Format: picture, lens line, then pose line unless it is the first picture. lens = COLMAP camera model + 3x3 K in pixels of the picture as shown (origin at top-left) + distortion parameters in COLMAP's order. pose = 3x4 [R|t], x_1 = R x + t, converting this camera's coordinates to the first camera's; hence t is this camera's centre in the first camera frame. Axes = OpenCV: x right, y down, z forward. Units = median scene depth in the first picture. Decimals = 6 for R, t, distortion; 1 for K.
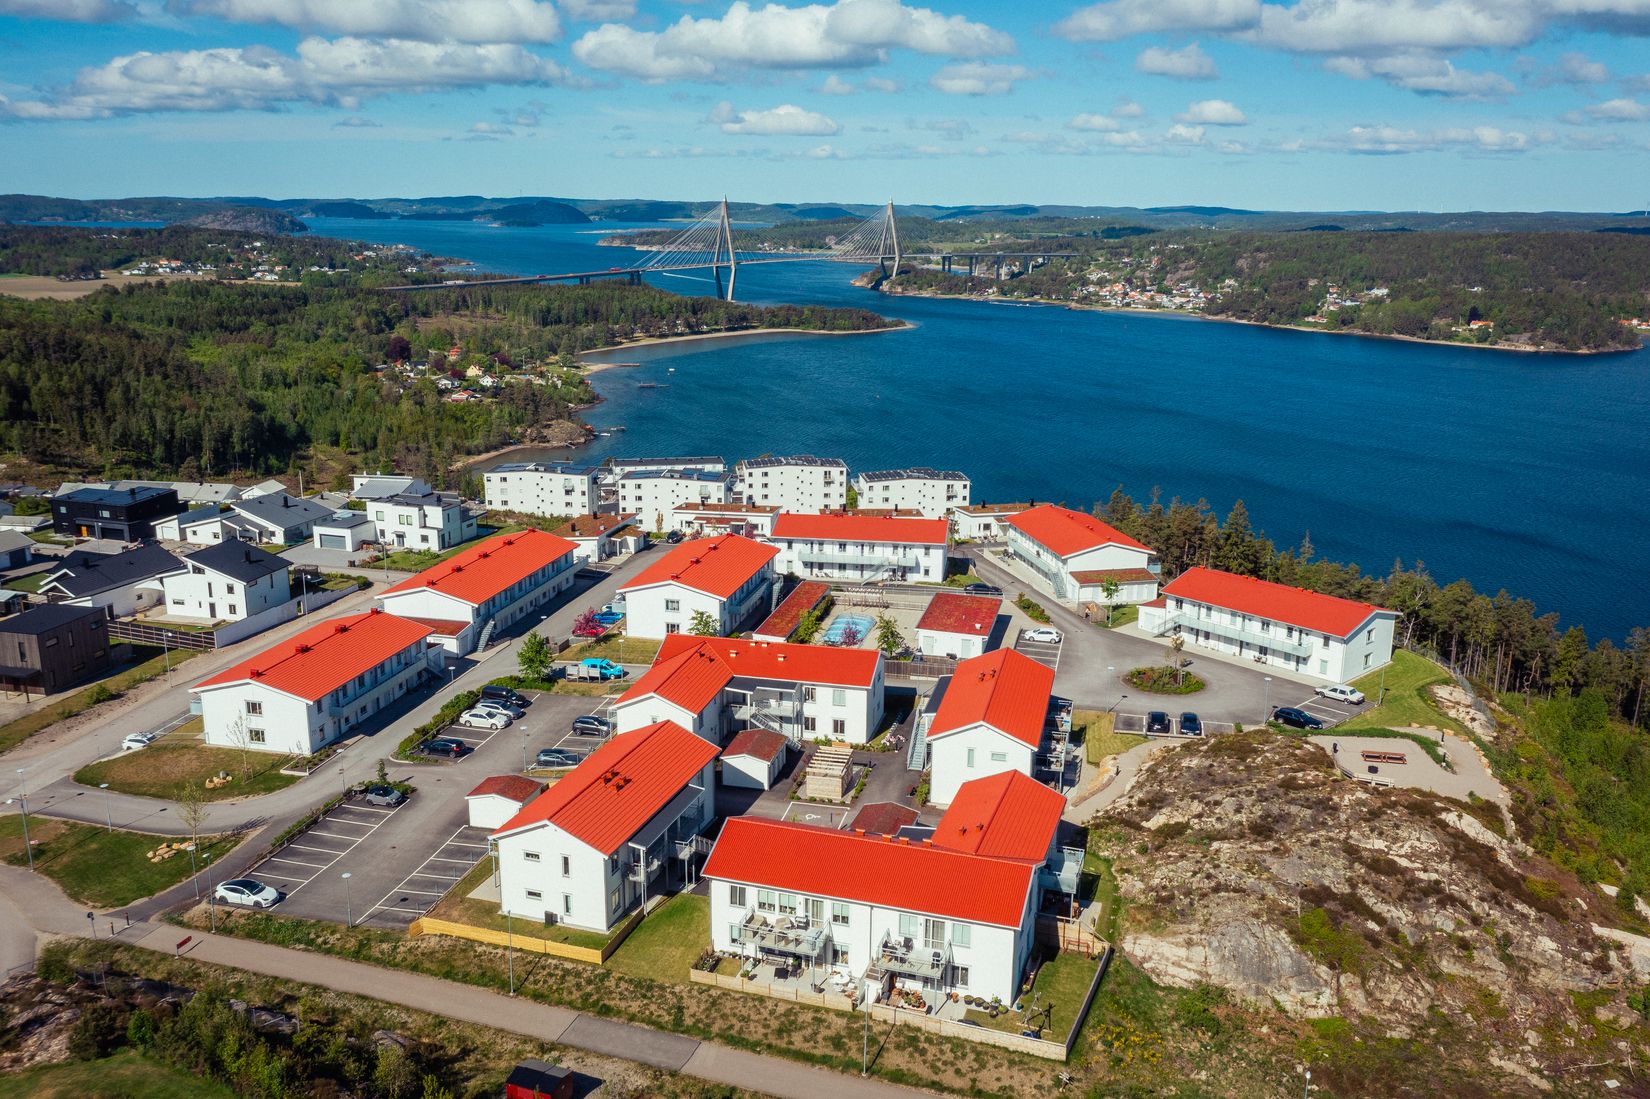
lens RADIAL K [[1368.7, 0, 845.4], [0, 1368.7, 543.8], [0, 0, 1]] dist [-0.010401, 0.007558]
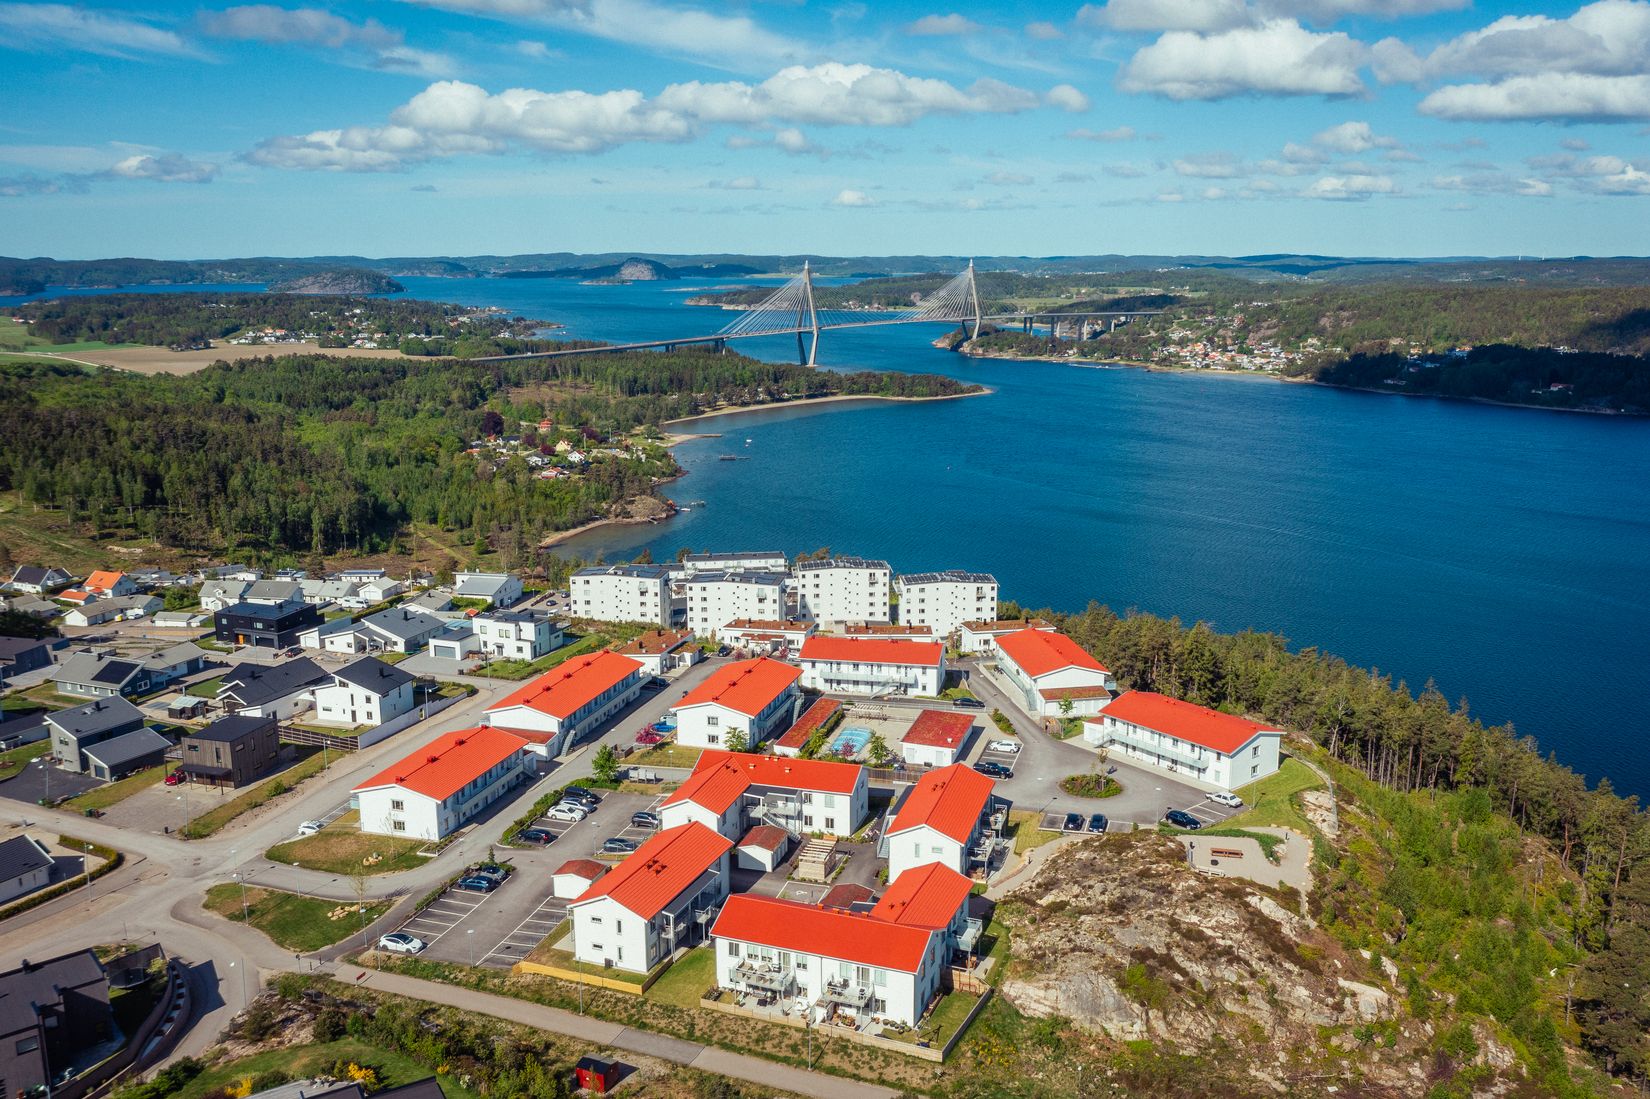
lens RADIAL K [[1390.4, 0, 865.7], [0, 1390.4, 531.3], [0, 0, 1]] dist [-0.012923, 0.012723]
pose [[0.998765, -0.000841, -0.049674, 0.075222], [-0.001469, 0.998919, -0.046459, -0.066852], [0.049660, 0.046474, 0.997684, -0.275638]]
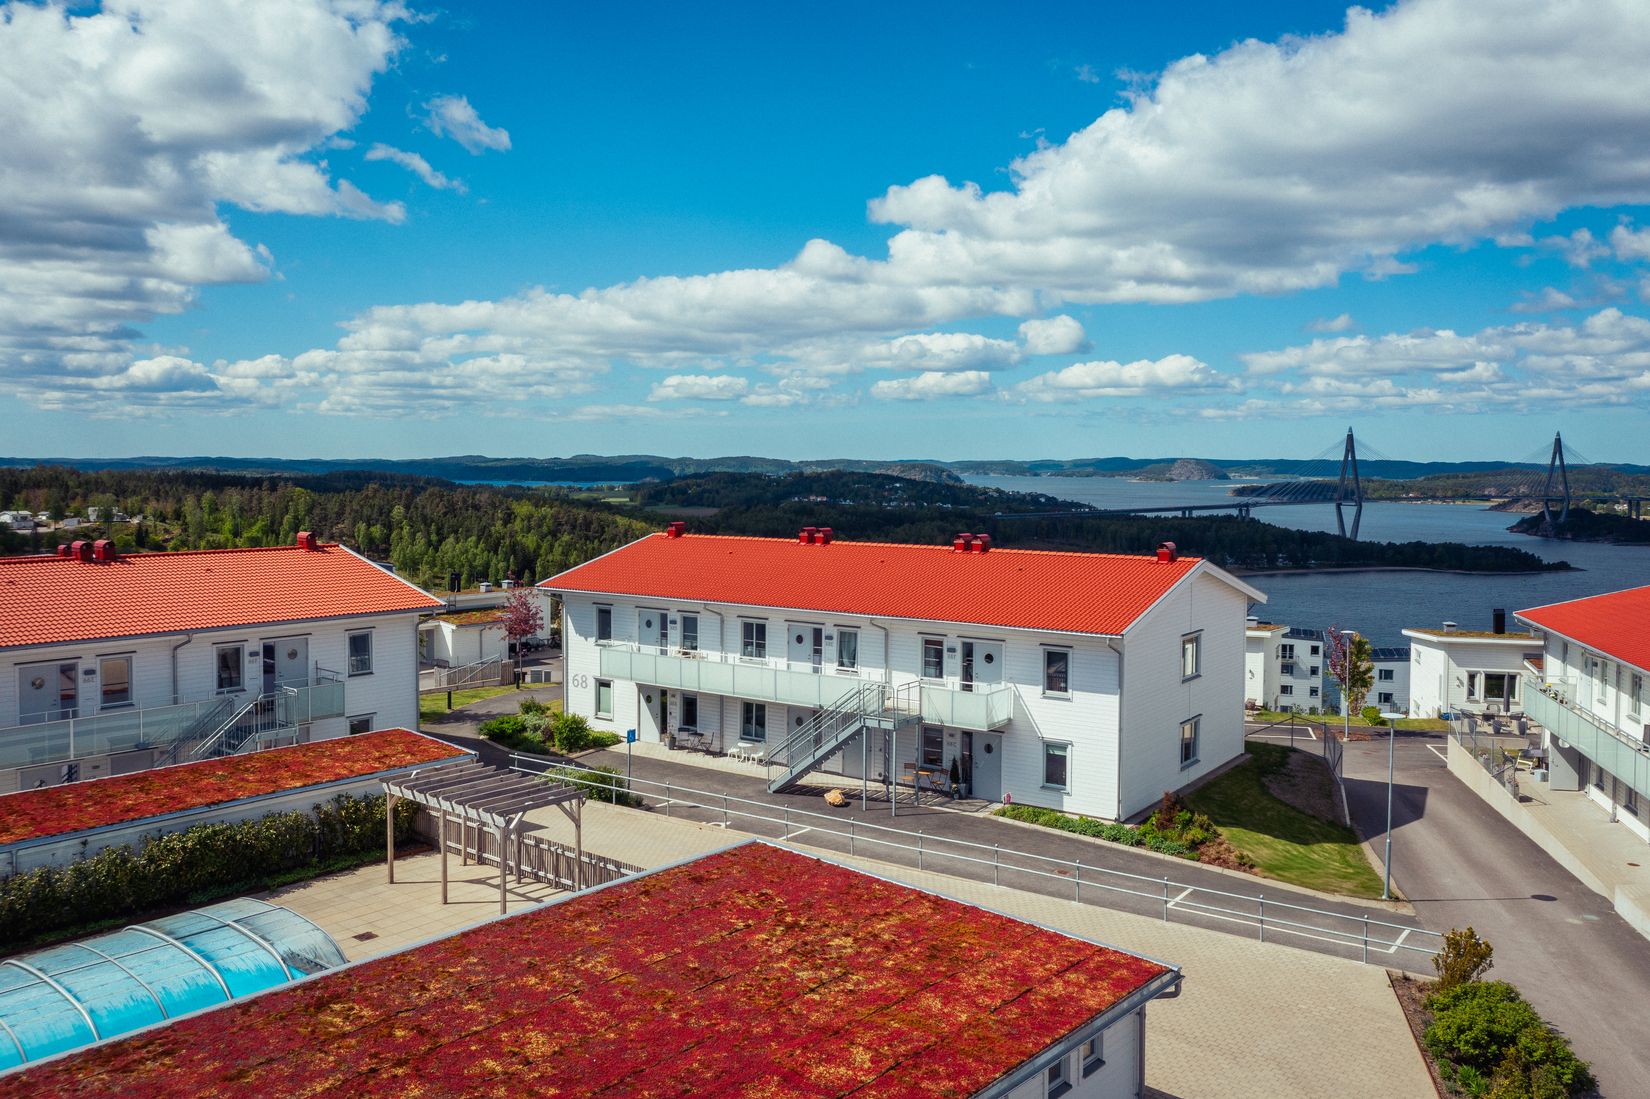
lens RADIAL K [[1321.6, 0, 819.9], [0, 1321.6, 532.7], [0, 0, 1]] dist [-0.008845, -0.000226]
pose [[0.883886, 0.017579, -0.467373, 0.134337], [-0.108073, 0.979926, -0.167529, 0.023740], [0.455046, 0.198587, 0.868042, 0.860541]]
